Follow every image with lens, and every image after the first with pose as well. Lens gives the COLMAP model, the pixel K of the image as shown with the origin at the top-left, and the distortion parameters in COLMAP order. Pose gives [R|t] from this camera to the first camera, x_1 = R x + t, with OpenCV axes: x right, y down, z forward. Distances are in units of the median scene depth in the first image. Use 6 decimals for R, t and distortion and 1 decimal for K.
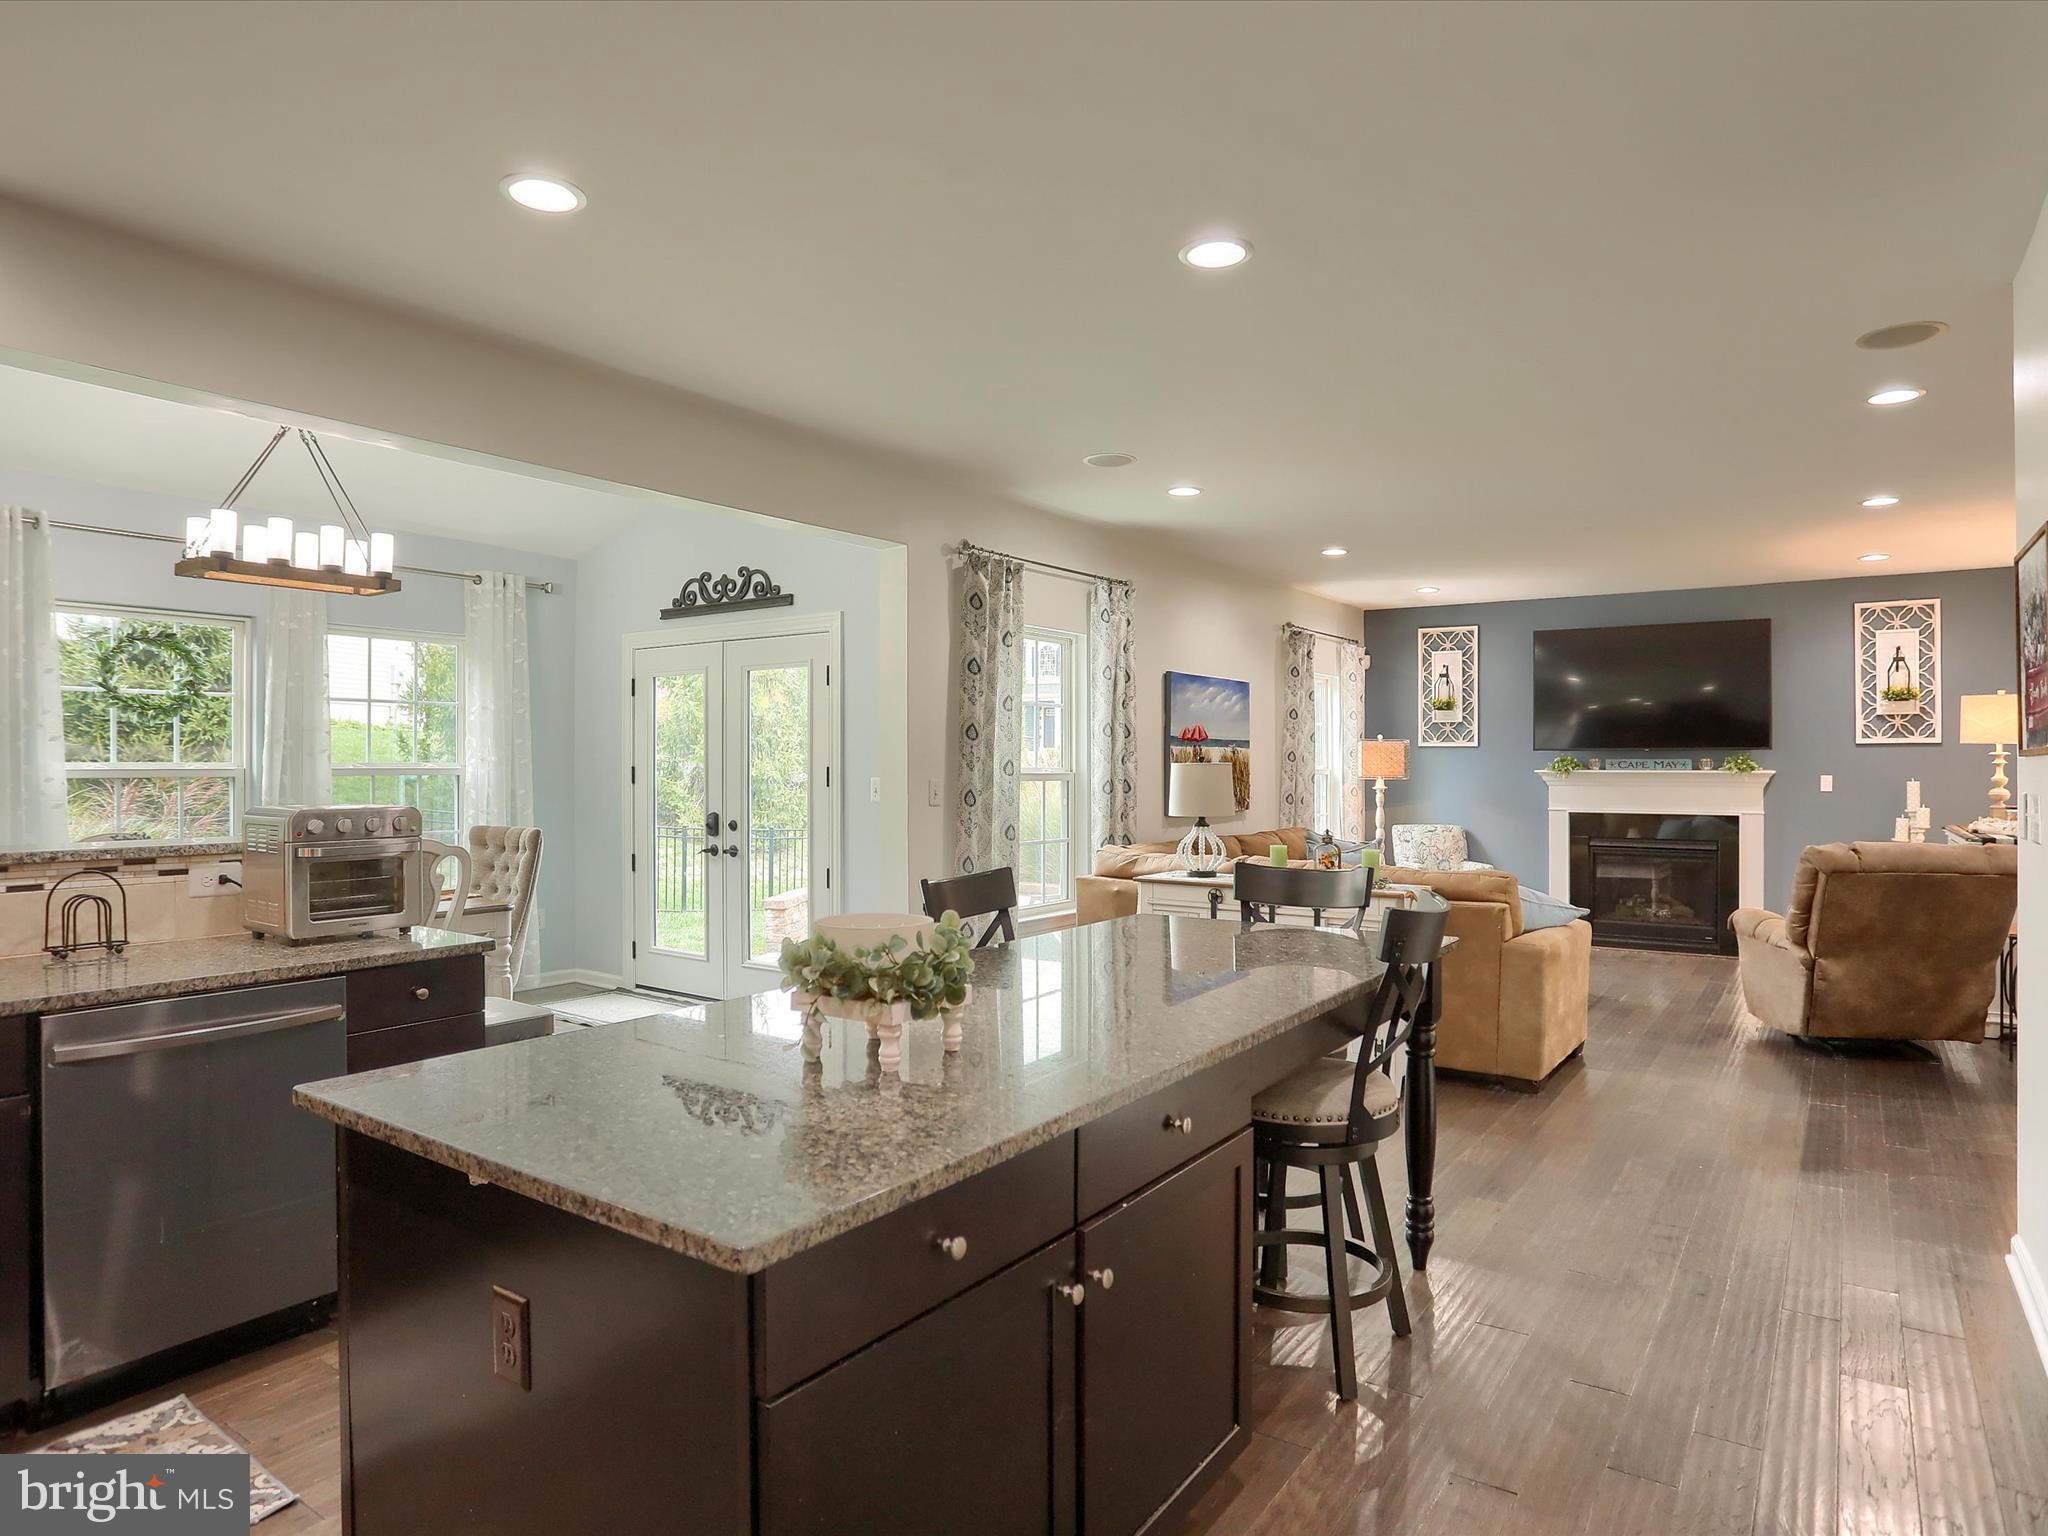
lens RADIAL K [[1196.9, 0, 1030.6], [0, 1196.9, 751.8], [0, 0, 1]] dist [-0.005578, -0.000520]
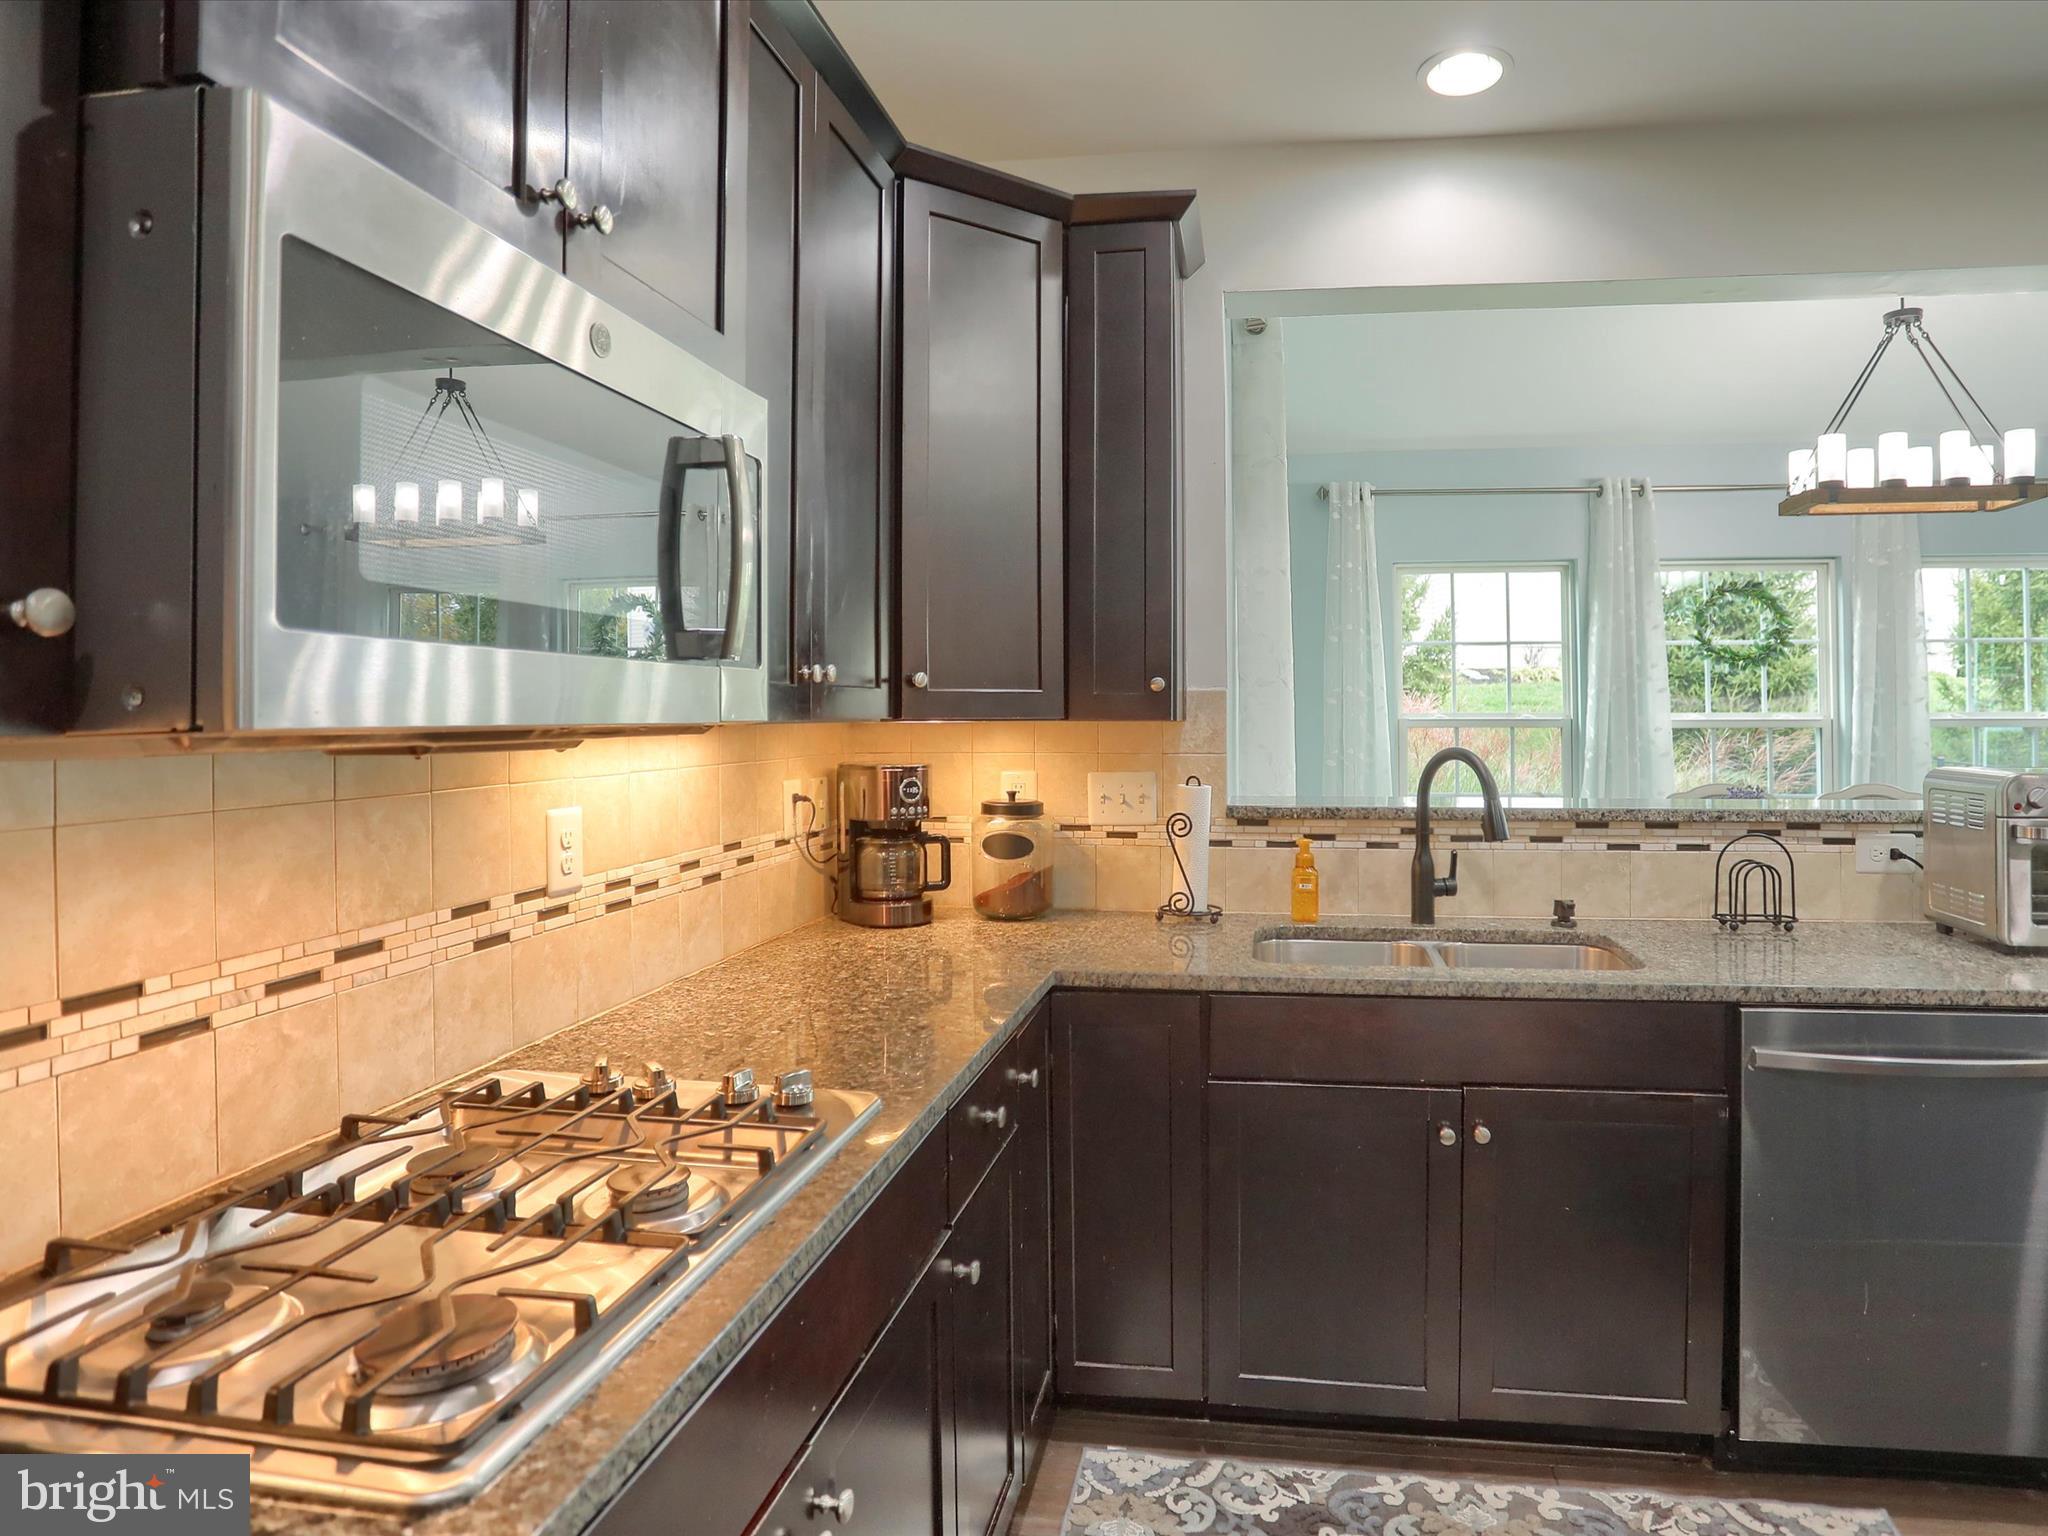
lens RADIAL K [[1196.9, 0, 1030.6], [0, 1196.9, 751.8], [0, 0, 1]] dist [-0.005578, -0.000520]
pose [[0.408075, 0.024049, -0.912632, -0.085027], [0.013319, 0.999390, 0.032290, 0.001357], [0.912851, -0.025332, 0.407505, 0.062390]]
